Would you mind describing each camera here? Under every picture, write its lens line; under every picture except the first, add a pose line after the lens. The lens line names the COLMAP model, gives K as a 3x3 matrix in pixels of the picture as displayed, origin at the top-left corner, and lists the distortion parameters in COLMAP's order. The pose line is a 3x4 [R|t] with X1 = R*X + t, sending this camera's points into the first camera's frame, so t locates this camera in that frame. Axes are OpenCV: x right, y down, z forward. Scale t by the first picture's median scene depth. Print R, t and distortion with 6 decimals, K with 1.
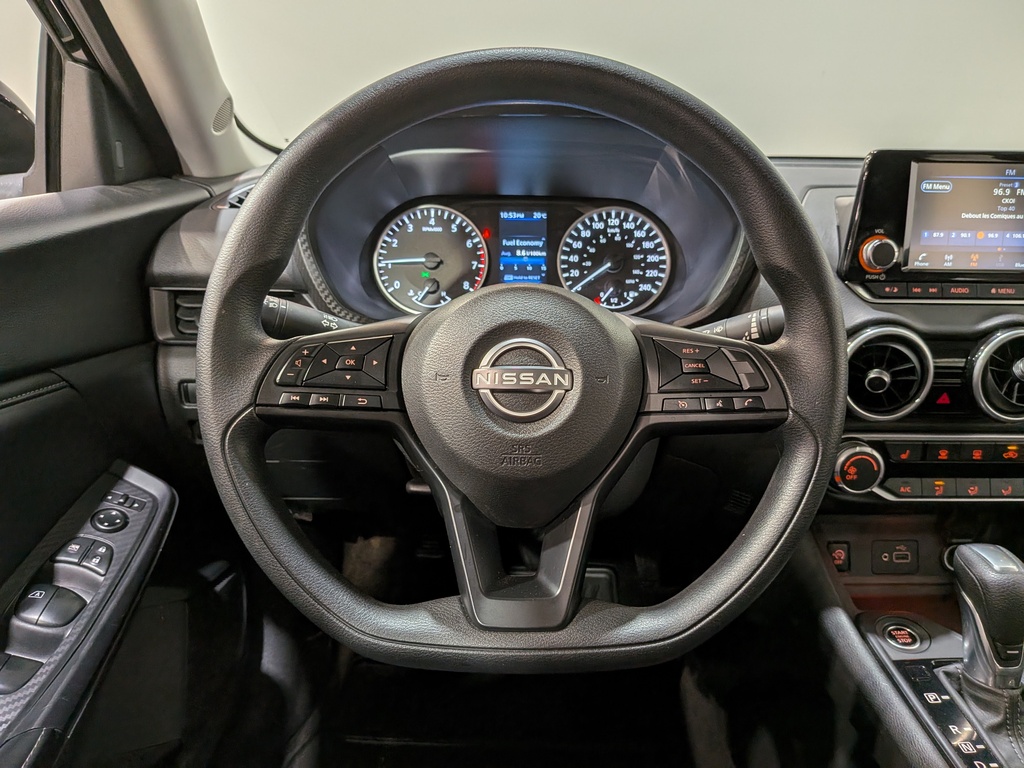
lens RADIAL K [[750.2, 0, 520.2], [0, 750.2, 385.8], [0, 0, 1]] dist [0.055880, -0.104620]
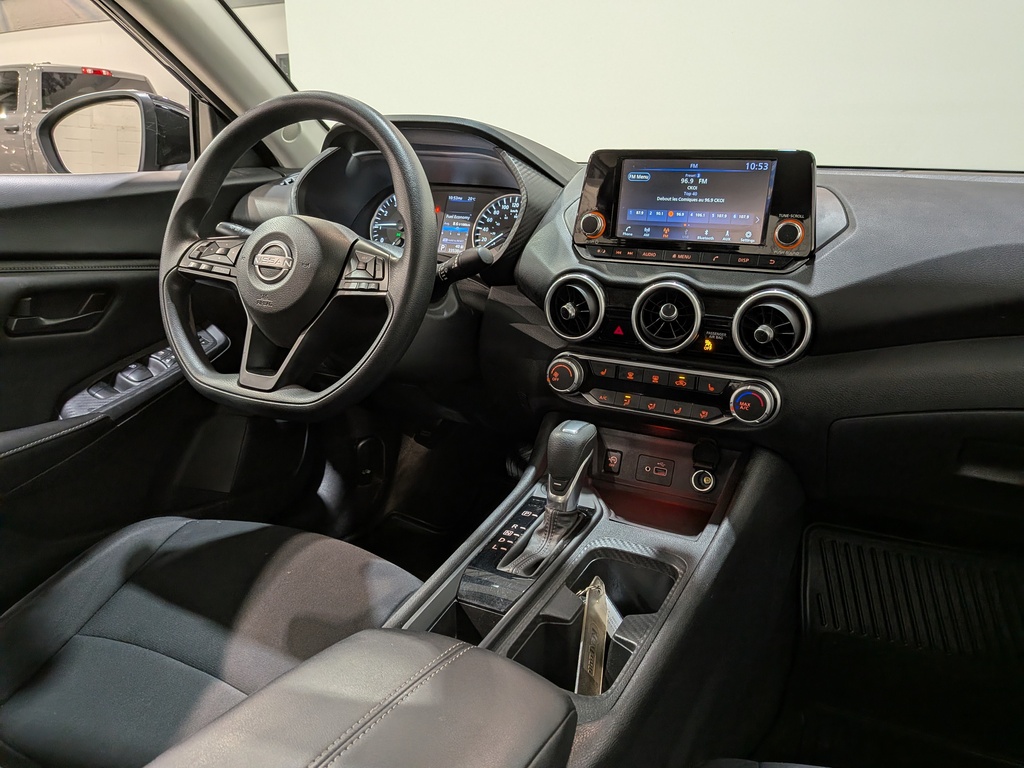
lens RADIAL K [[750.2, 0, 510.2], [0, 750.2, 414.8], [0, 0, 1]] dist [0.055880, -0.104620]
pose [[0.883519, 0.156462, -0.441491, 0.967817], [-0.153340, 0.987237, 0.043003, 0.134194], [0.442584, 0.029704, 0.896235, -0.307360]]
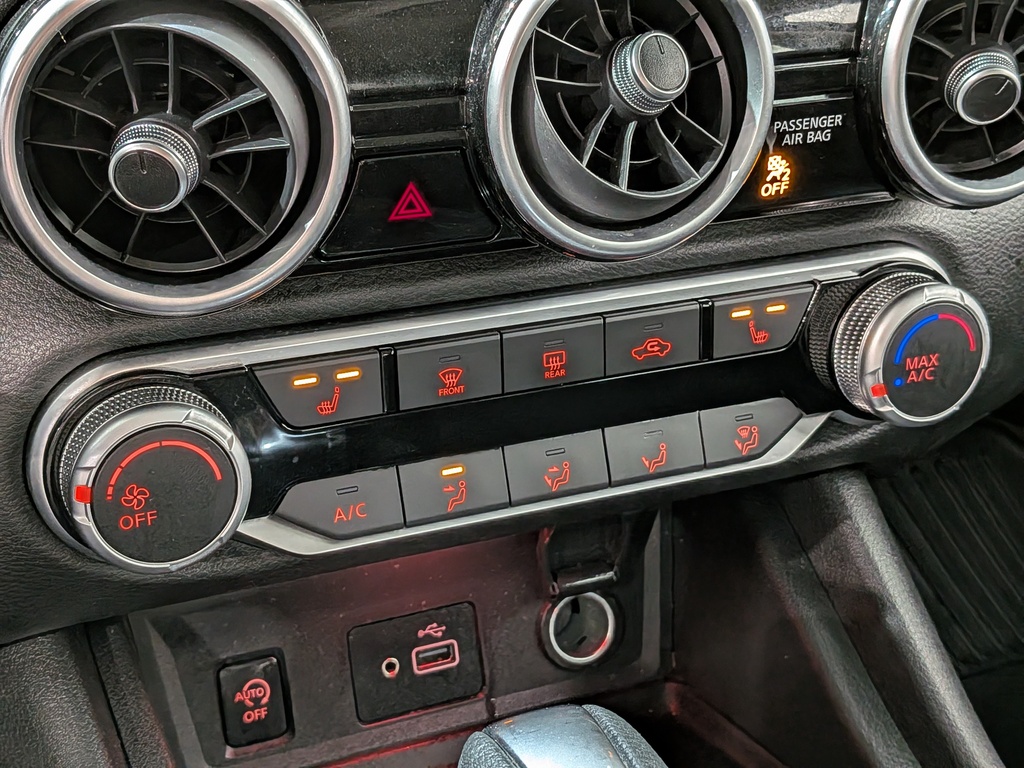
lens RADIAL K [[1564.7, 0, 494.2], [0, 1564.7, 384.1], [0, 0, 1]] dist [0.106578, 0.000000]
pose [[0.925432, -0.155854, 0.345378, 0.353526], [0.105620, 0.981468, 0.159888, -0.006821], [-0.363896, -0.111487, 0.924743, 0.403964]]
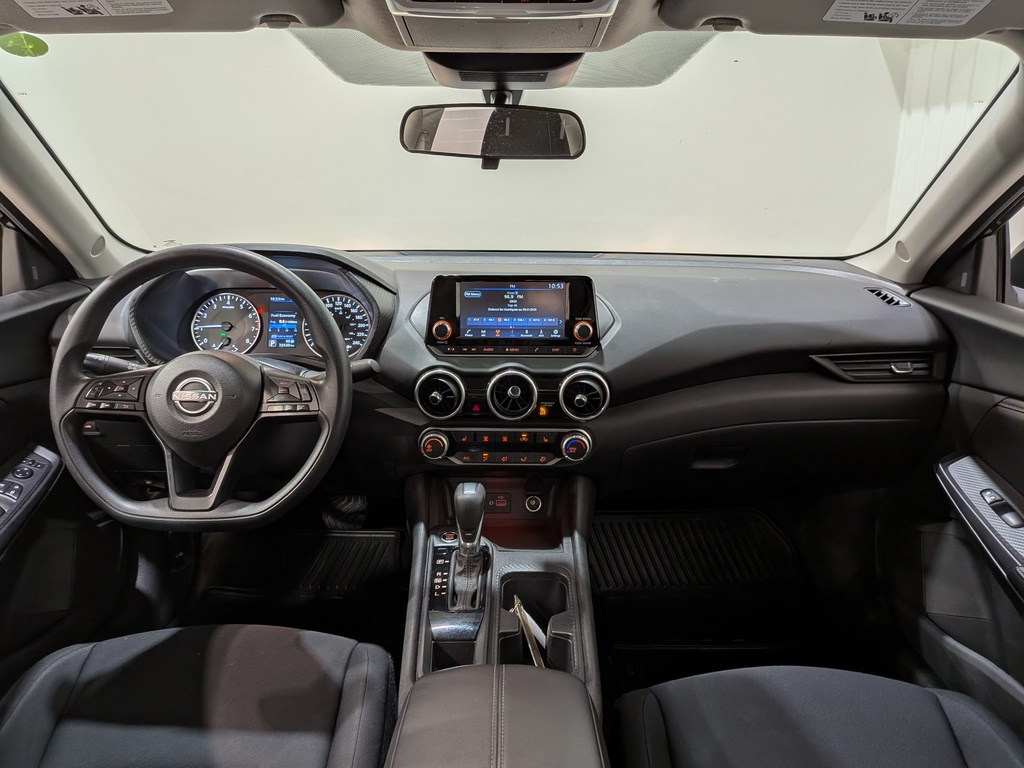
lens RADIAL K [[750.2, 0, 505.9], [0, 750.2, 383.2], [0, 0, 1]] dist [0.055880, -0.104620]
pose [[0.999992, 0.002545, -0.003224, 0.607647], [-0.002647, 0.999481, -0.032105, 0.013900], [0.003141, 0.032113, 0.999479, -0.798648]]
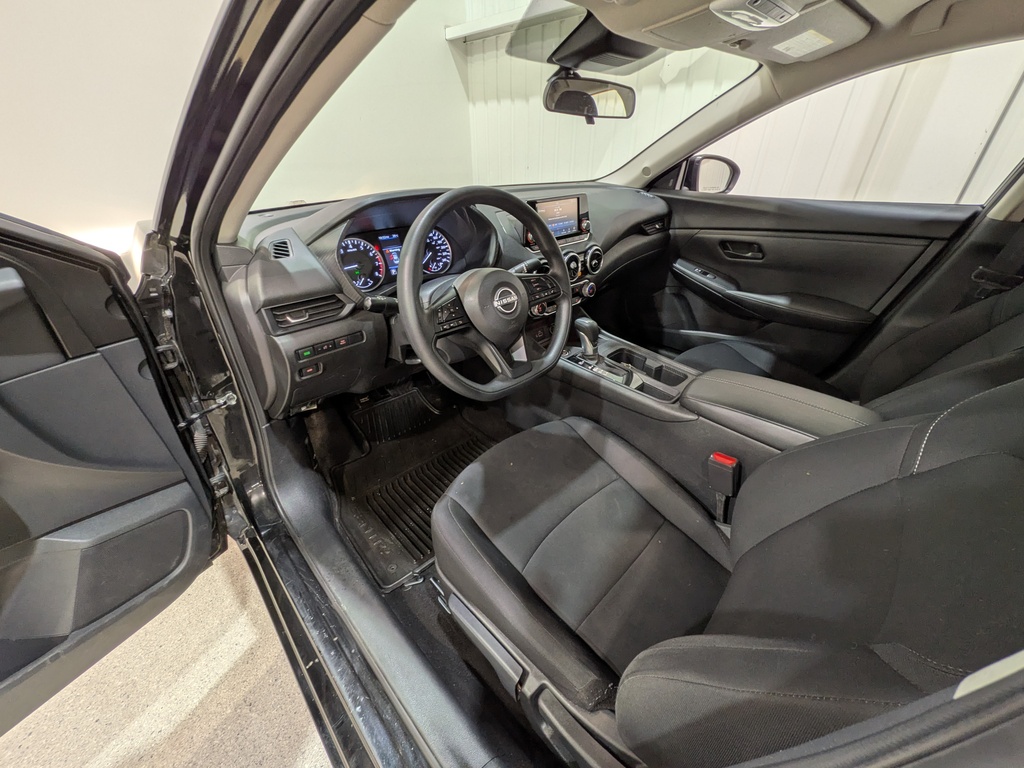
lens RADIAL K [[410.0, 0, 520.7], [0, 410.0, 379.9], [0, 0, 1]] dist [0.003850, 0.000105]
pose [[0.708015, -0.359254, 0.607990, -0.733078], [0.221944, 0.930508, 0.291368, -0.122572], [-0.670415, -0.071353, 0.738548, -0.215455]]
